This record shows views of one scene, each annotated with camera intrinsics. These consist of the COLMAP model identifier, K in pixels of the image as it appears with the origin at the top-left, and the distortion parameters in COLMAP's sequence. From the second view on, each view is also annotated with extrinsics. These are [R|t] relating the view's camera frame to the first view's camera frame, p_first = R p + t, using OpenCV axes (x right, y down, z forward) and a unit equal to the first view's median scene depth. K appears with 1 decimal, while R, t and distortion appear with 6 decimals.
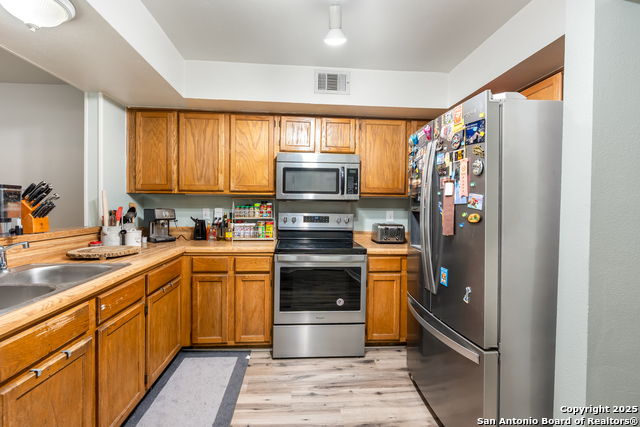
lens RADIAL K [[292.9, 0, 313.9], [0, 292.9, 211.7], [0, 0, 1]] dist [-0.004821, 0.003088]
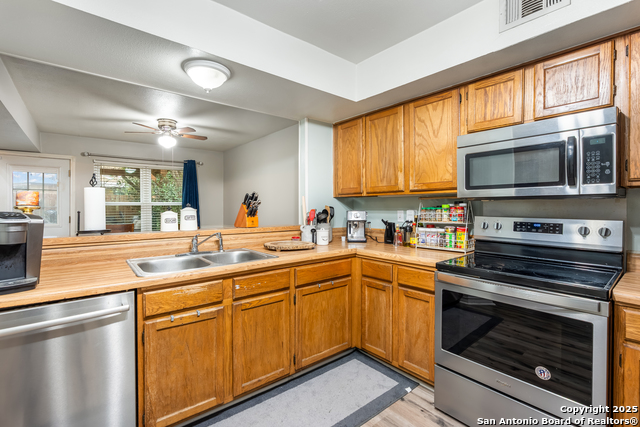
lens RADIAL K [[292.9, 0, 317.8], [0, 292.9, 210.2], [0, 0, 1]] dist [-0.004821, 0.003088]
pose [[0.577734, -0.001686, -0.816223, 0.286177], [-0.008307, 0.999934, -0.007946, -0.002799], [0.816183, 0.011371, 0.577682, 0.284559]]
